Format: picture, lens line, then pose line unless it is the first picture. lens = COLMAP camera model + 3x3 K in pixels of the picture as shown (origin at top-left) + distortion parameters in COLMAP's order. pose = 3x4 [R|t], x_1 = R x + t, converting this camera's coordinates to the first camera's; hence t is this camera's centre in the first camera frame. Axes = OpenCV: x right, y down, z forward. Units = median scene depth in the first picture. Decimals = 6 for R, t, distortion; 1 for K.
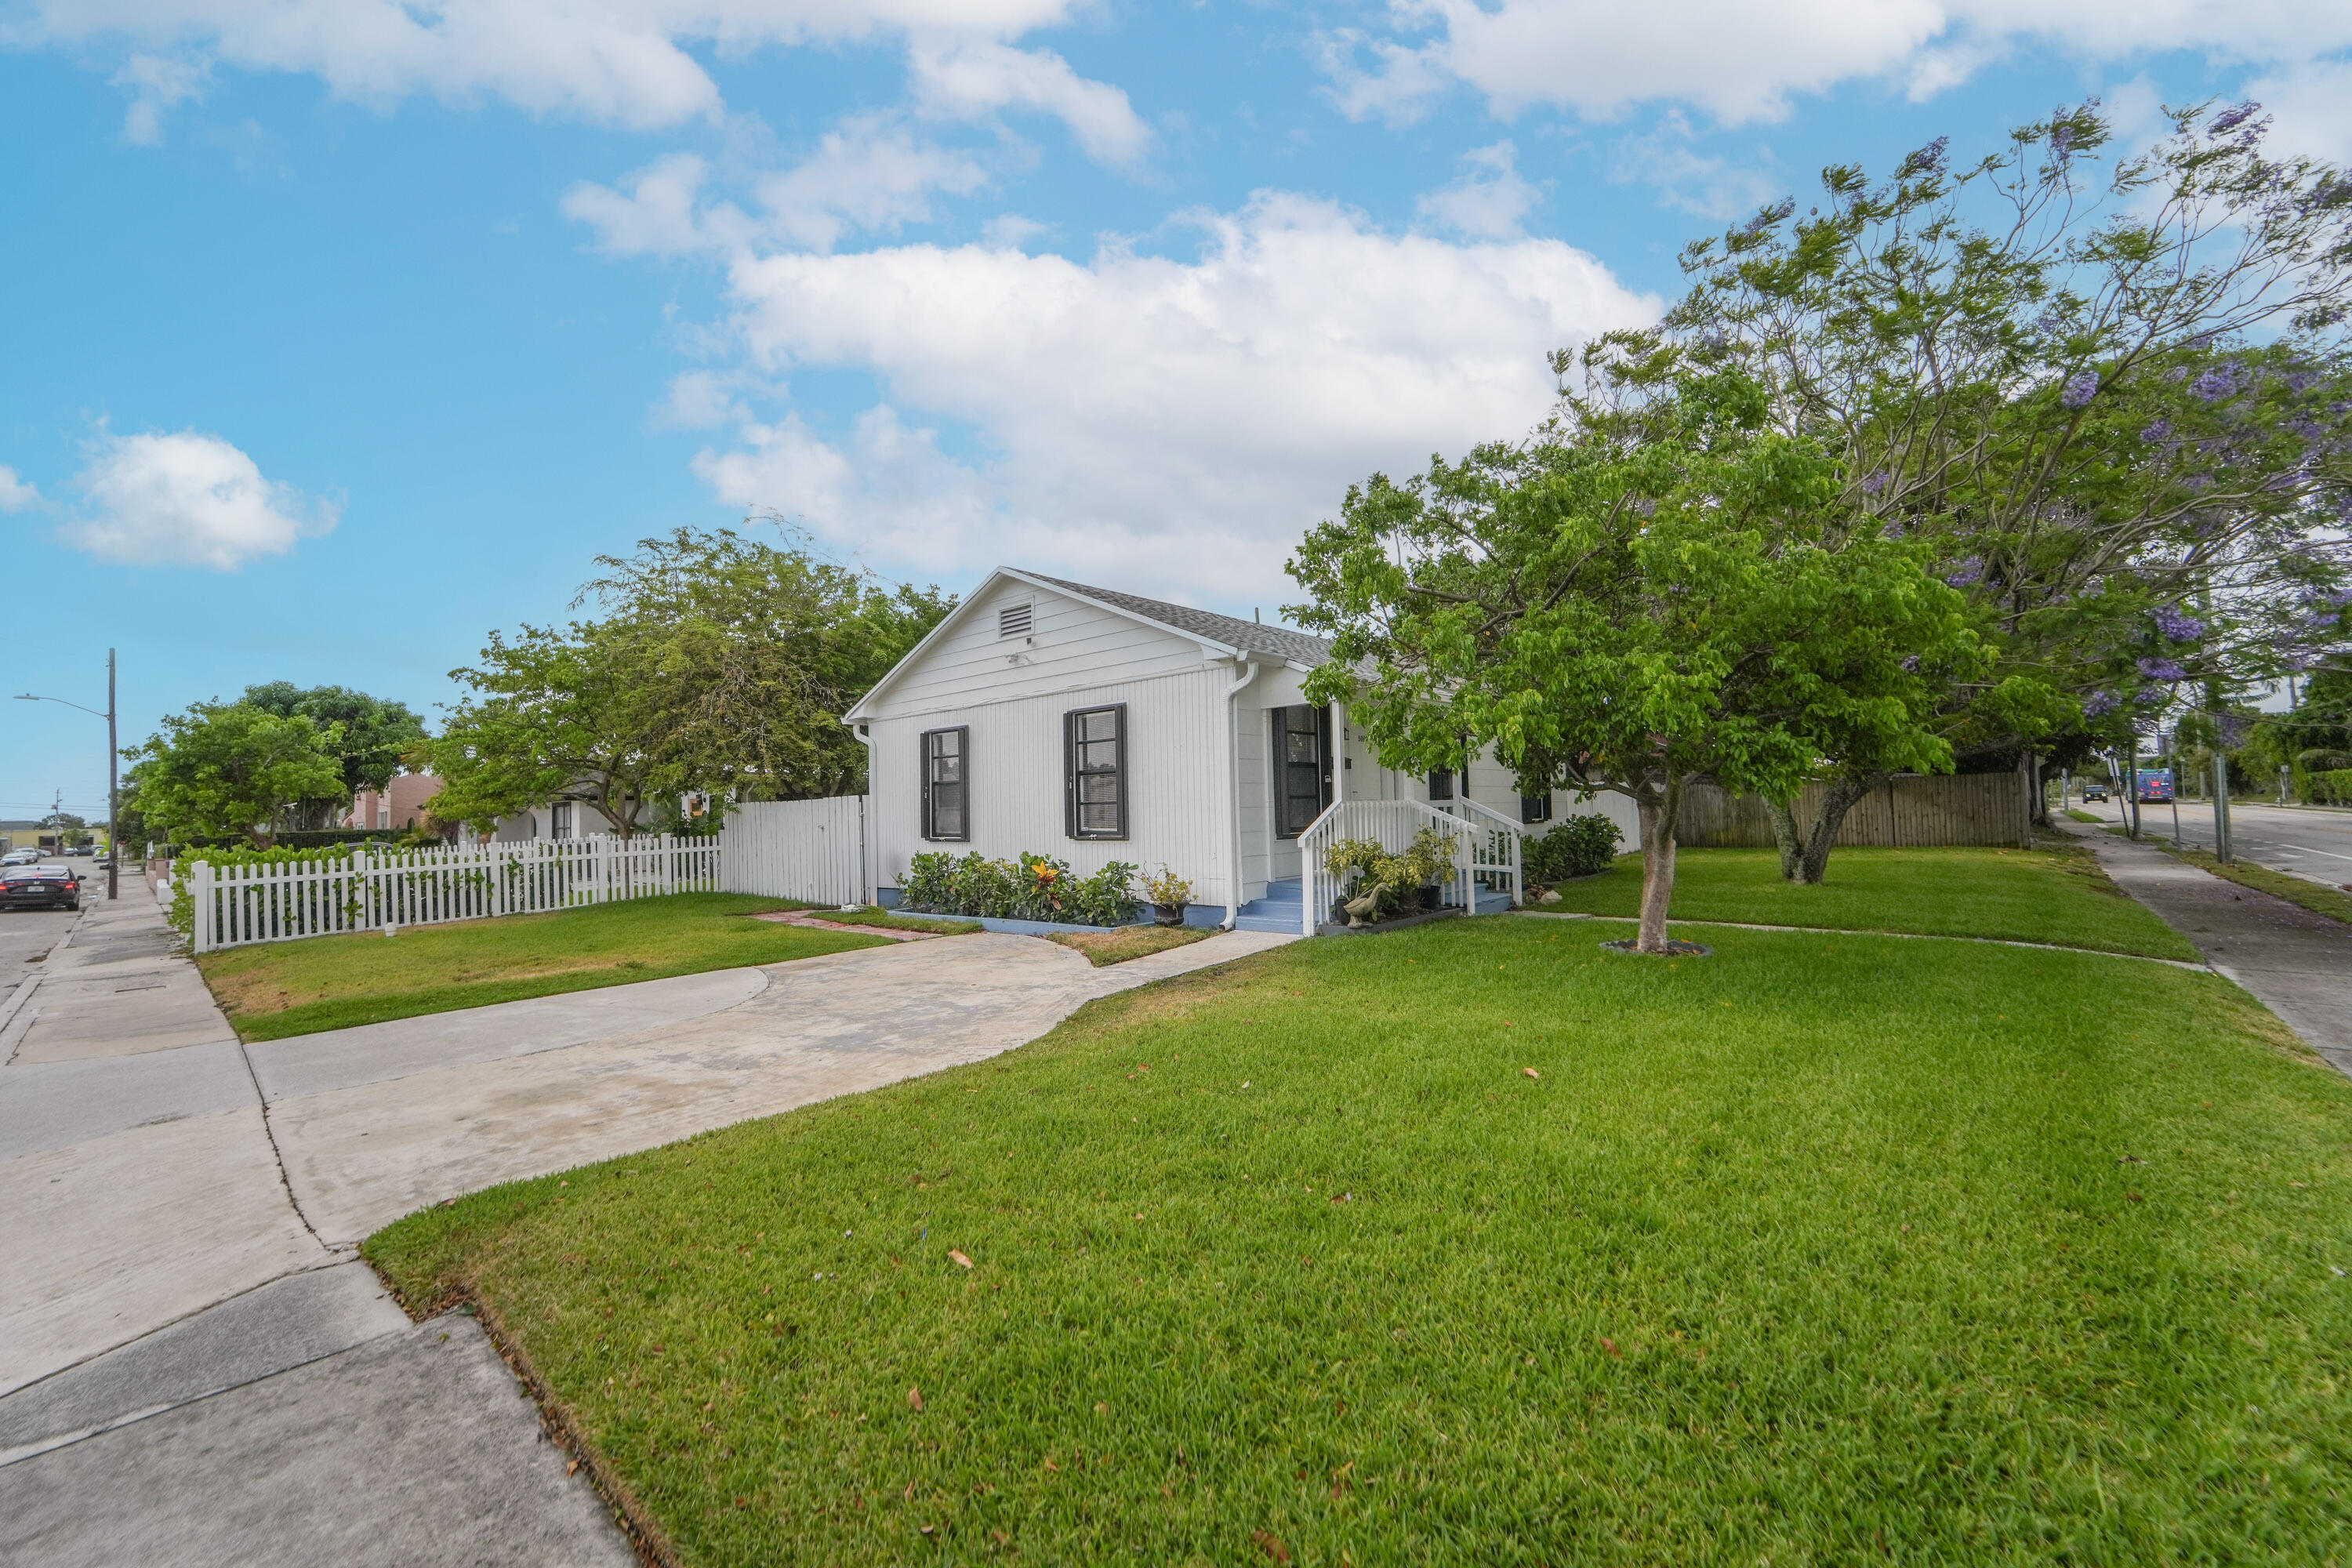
lens RADIAL K [[979.2, 0, 1175.8], [0, 979.2, 793.4], [0, 0, 1]] dist [-0.021237, 0.000911]
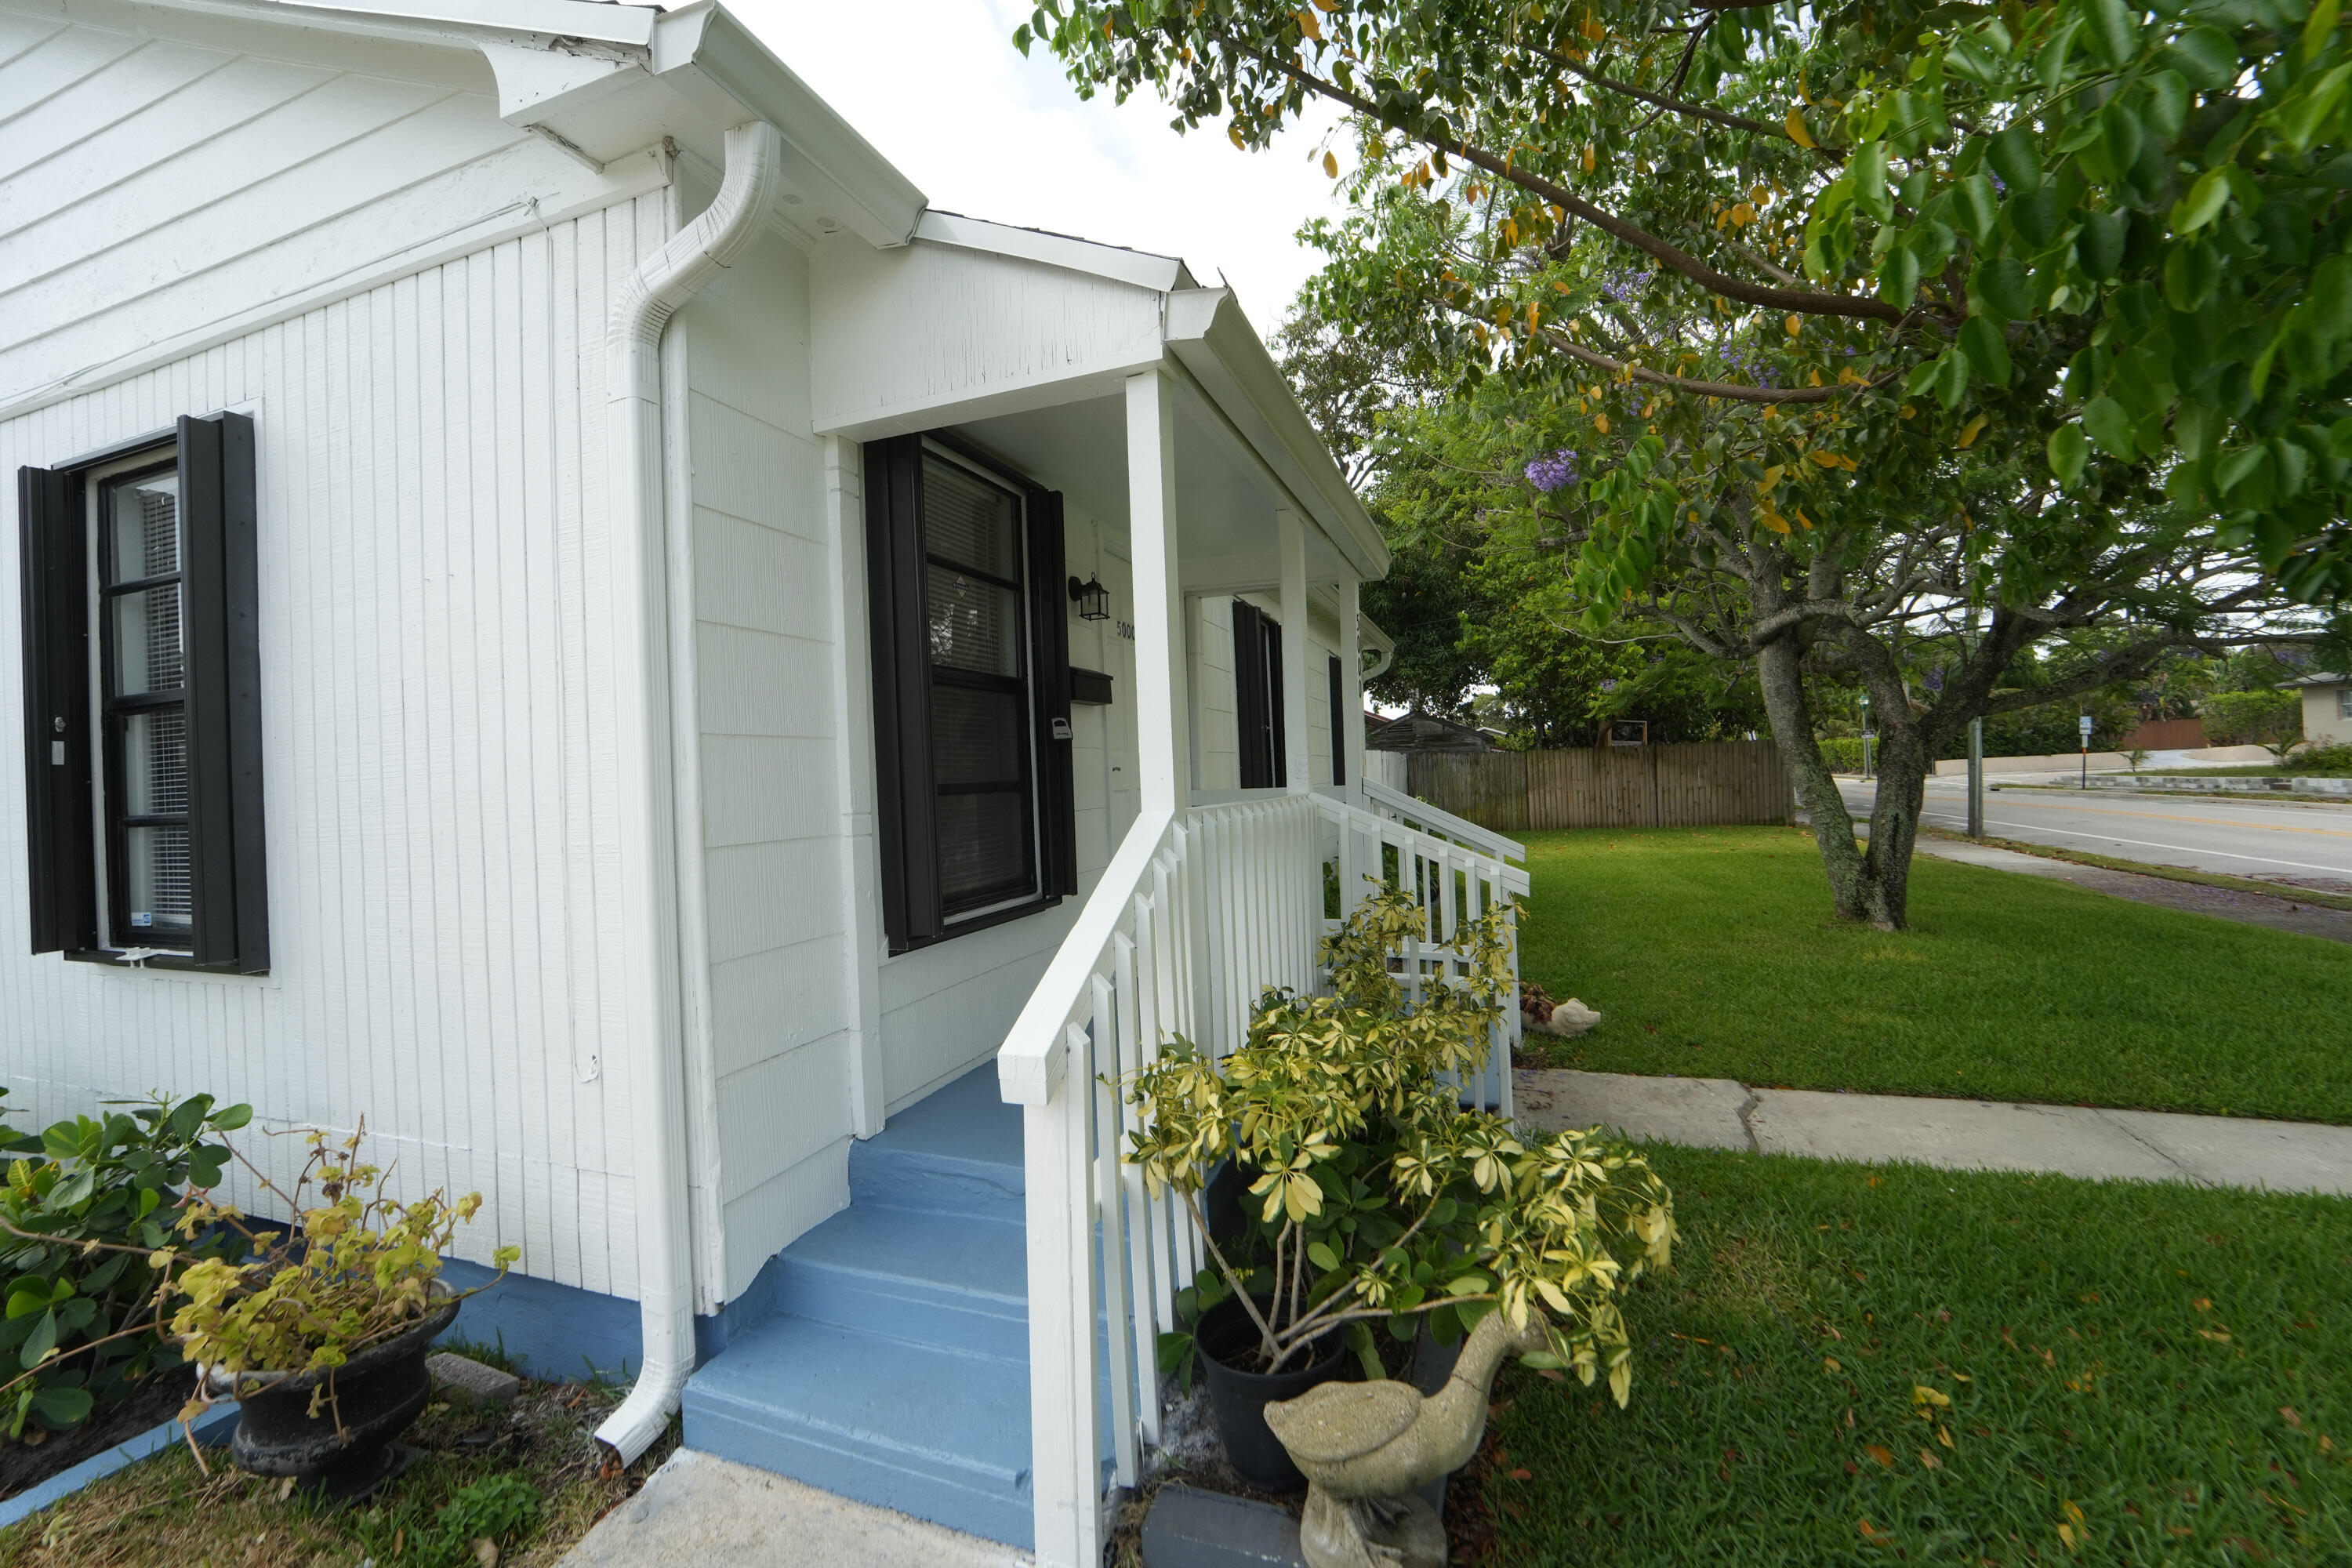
lens RADIAL K [[979.2, 0, 1185.5], [0, 979.2, 780.7], [0, 0, 1]] dist [-0.021237, 0.000911]
pose [[0.928899, -0.012377, 0.370126, 0.081824], [0.009641, 0.999911, 0.009242, -0.000352], [-0.370207, -0.005017, 0.928936, 0.736374]]
